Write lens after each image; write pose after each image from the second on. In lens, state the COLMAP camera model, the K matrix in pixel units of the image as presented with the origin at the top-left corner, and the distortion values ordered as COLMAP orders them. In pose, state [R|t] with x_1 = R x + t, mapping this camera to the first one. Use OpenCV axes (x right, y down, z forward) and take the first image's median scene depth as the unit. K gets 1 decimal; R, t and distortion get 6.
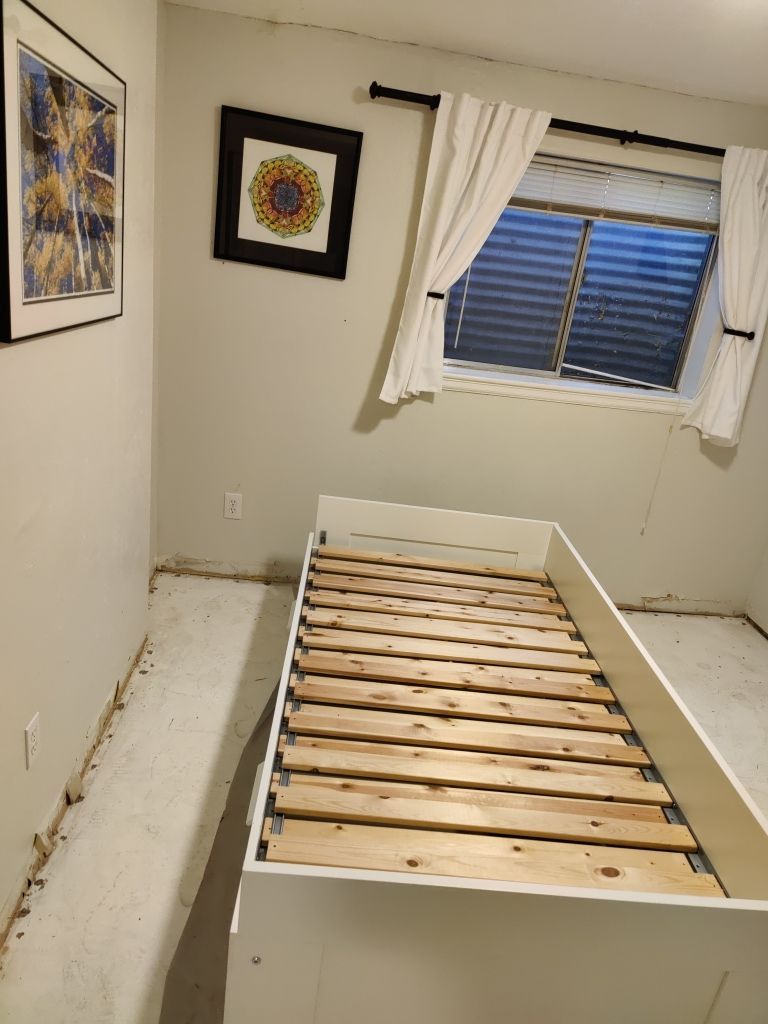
lens RADIAL K [[705.6, 0, 381.7], [0, 705.6, 535.2], [0, 0, 1]] dist [0.034743, -0.039659]
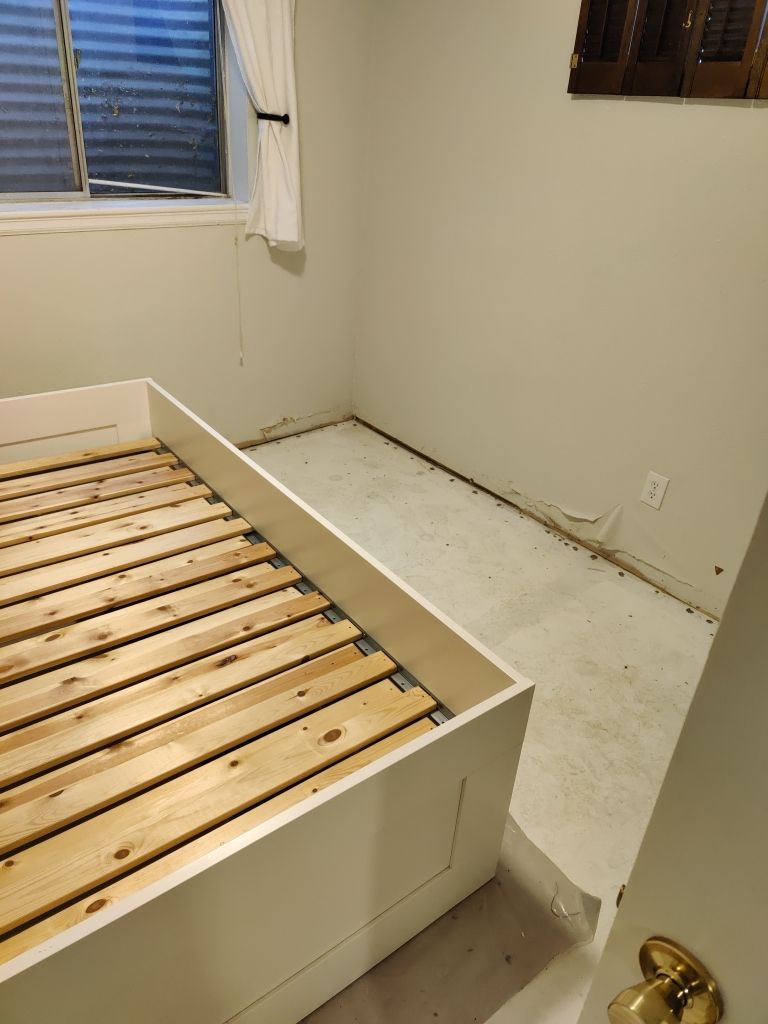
lens RADIAL K [[716.2, 0, 372.7], [0, 716.2, 509.6], [0, 0, 1]] dist [0.043490, -0.052159]
pose [[0.822443, -0.344205, 0.452892, 0.023108], [0.254237, 0.934633, 0.248646, -0.016868], [-0.508873, -0.089355, 0.856192, 0.113030]]
